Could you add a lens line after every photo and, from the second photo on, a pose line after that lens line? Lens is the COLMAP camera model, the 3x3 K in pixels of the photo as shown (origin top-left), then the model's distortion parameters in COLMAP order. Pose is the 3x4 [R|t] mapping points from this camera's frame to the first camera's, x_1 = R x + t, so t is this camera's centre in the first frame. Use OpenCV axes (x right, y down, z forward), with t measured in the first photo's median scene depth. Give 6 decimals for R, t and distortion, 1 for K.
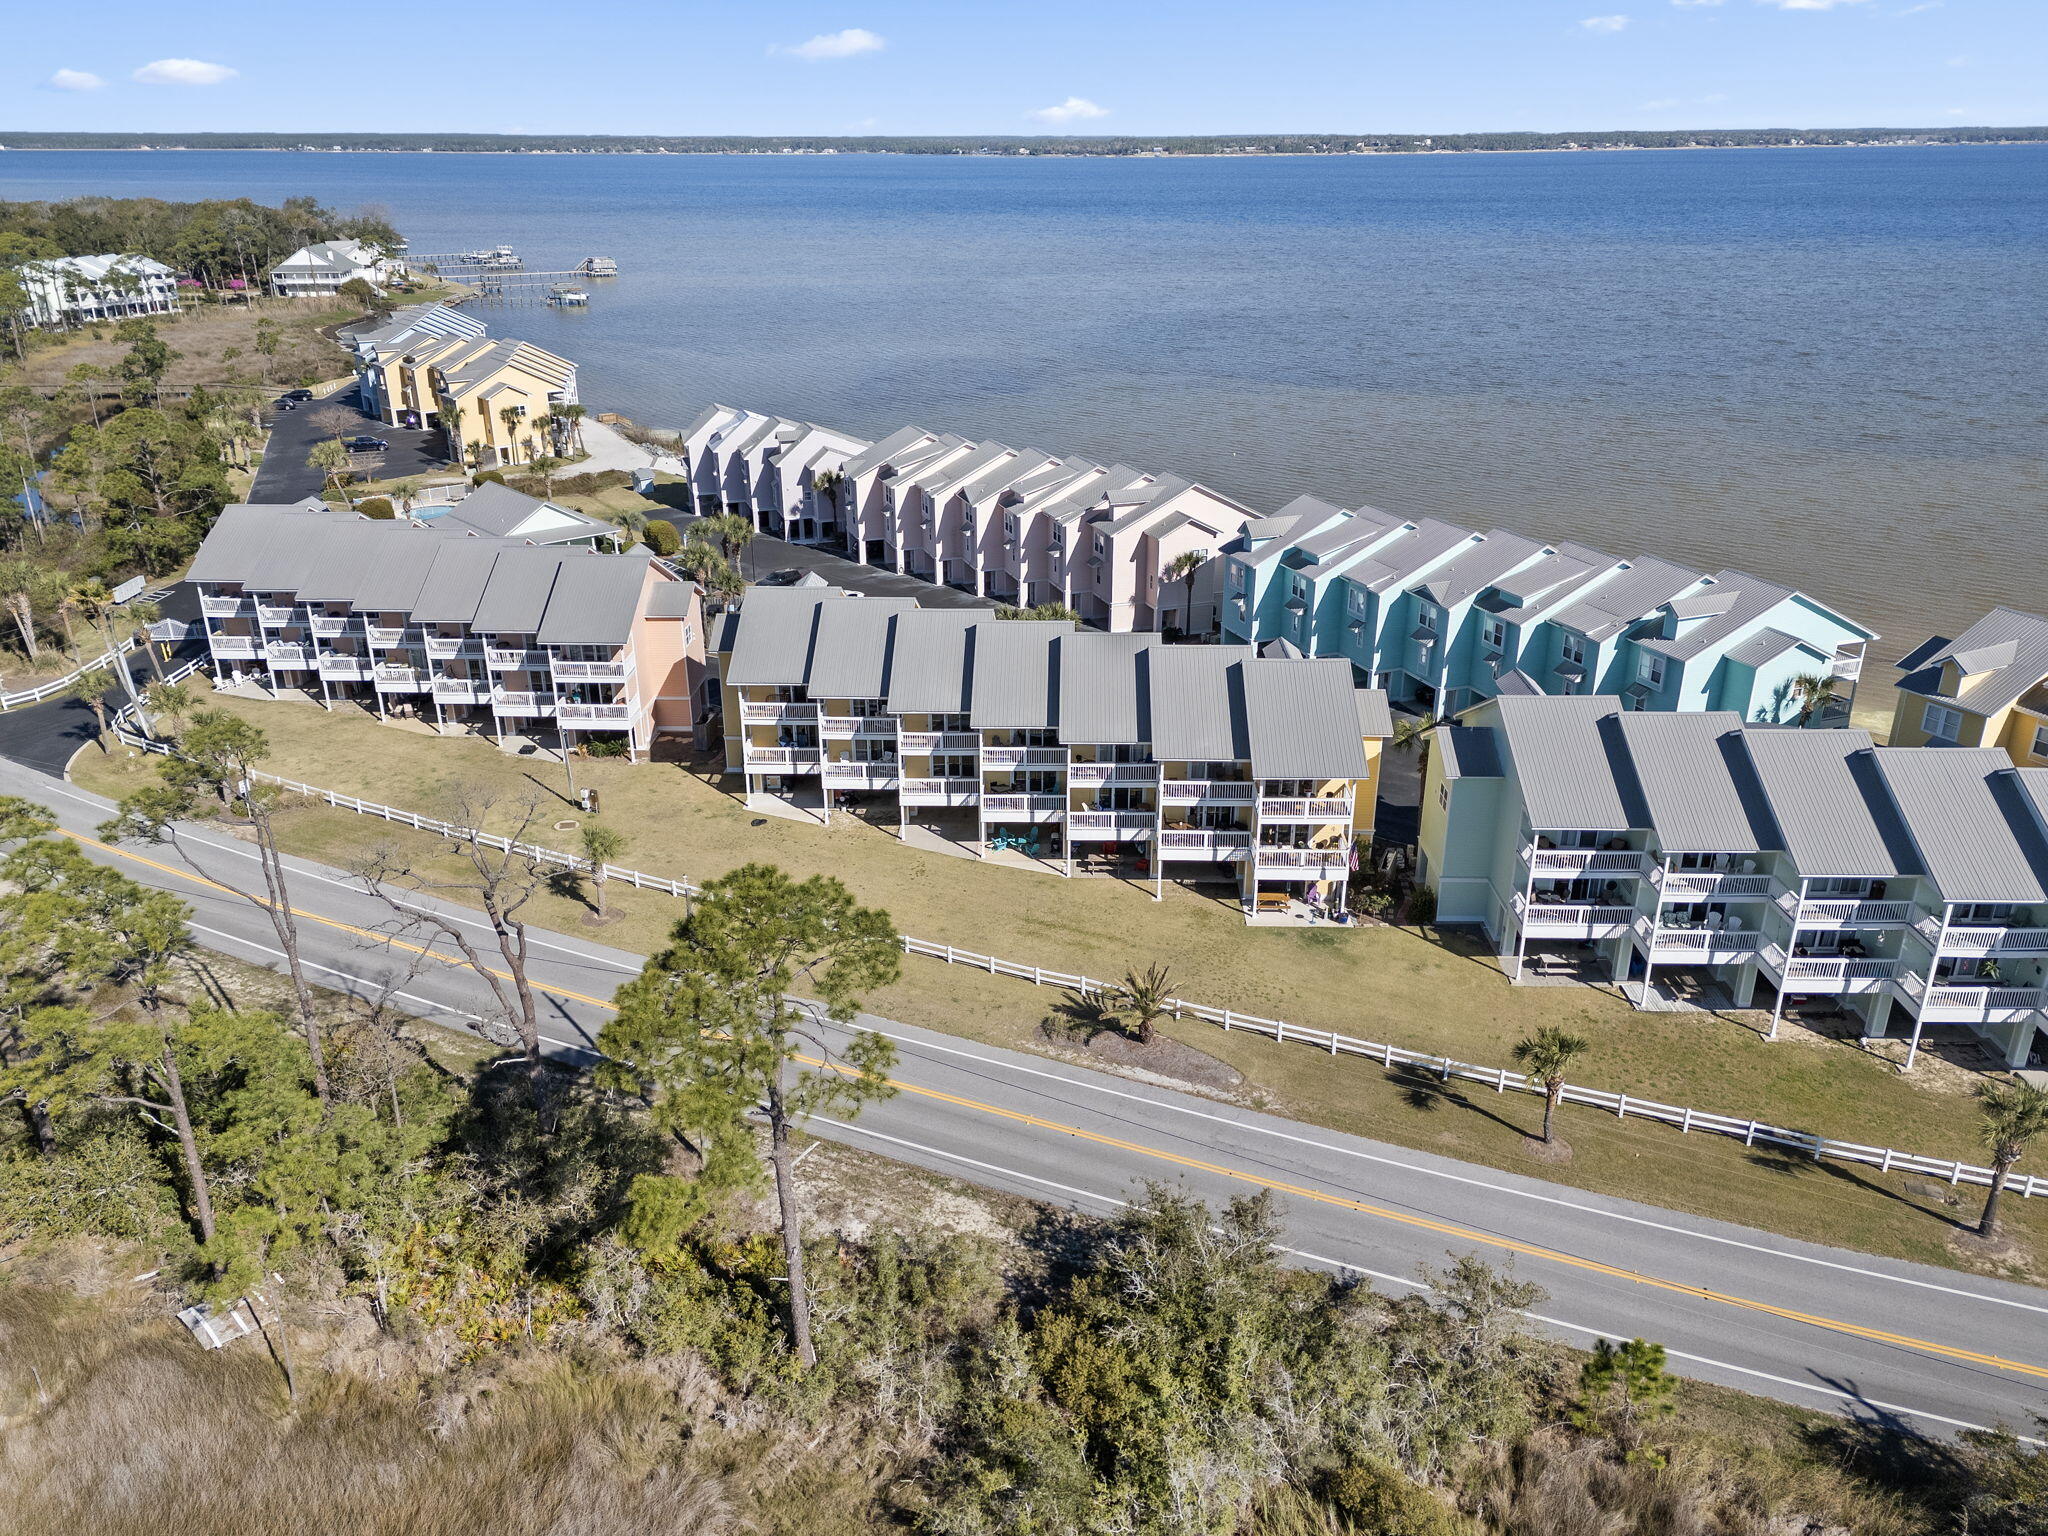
lens RADIAL K [[1498.6, 0, 1025.1], [0, 1498.6, 769.7], [0, 0, 1]] dist [0.059986, -0.044396]
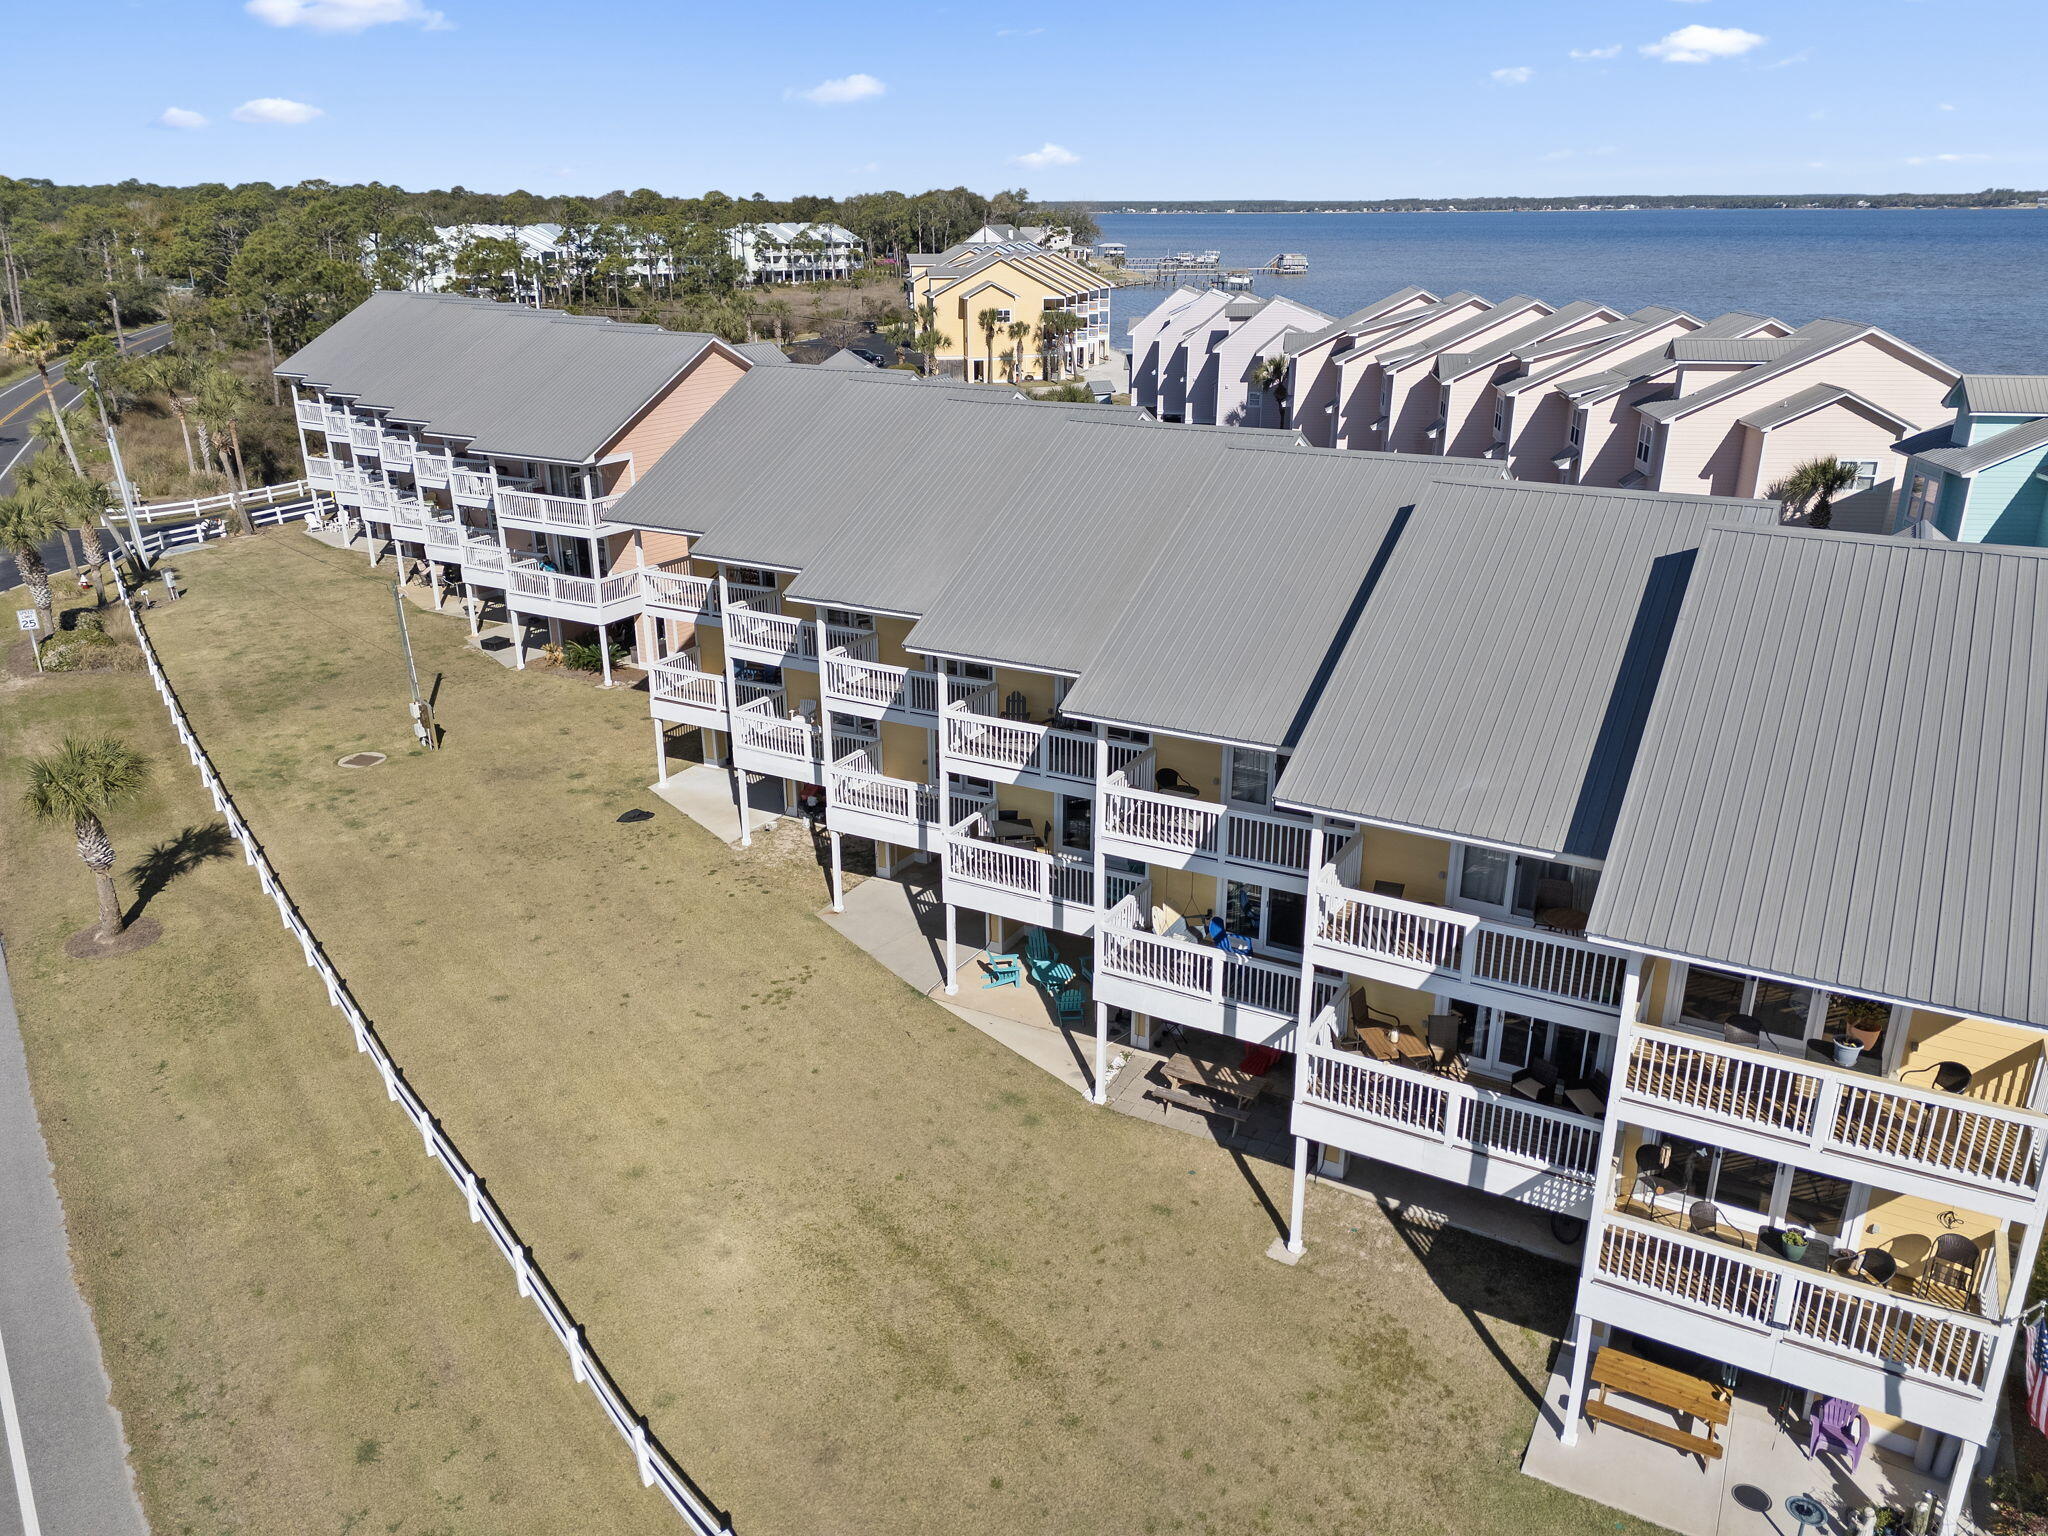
lens RADIAL K [[1498.6, 0, 1014.7], [0, 1498.6, 764.2], [0, 0, 1]] dist [0.059986, -0.044396]
pose [[0.885020, 0.162798, -0.436162, 0.096043], [-0.179222, 0.983802, 0.003545, -0.003444], [0.429674, 0.075032, 0.899861, 0.409201]]
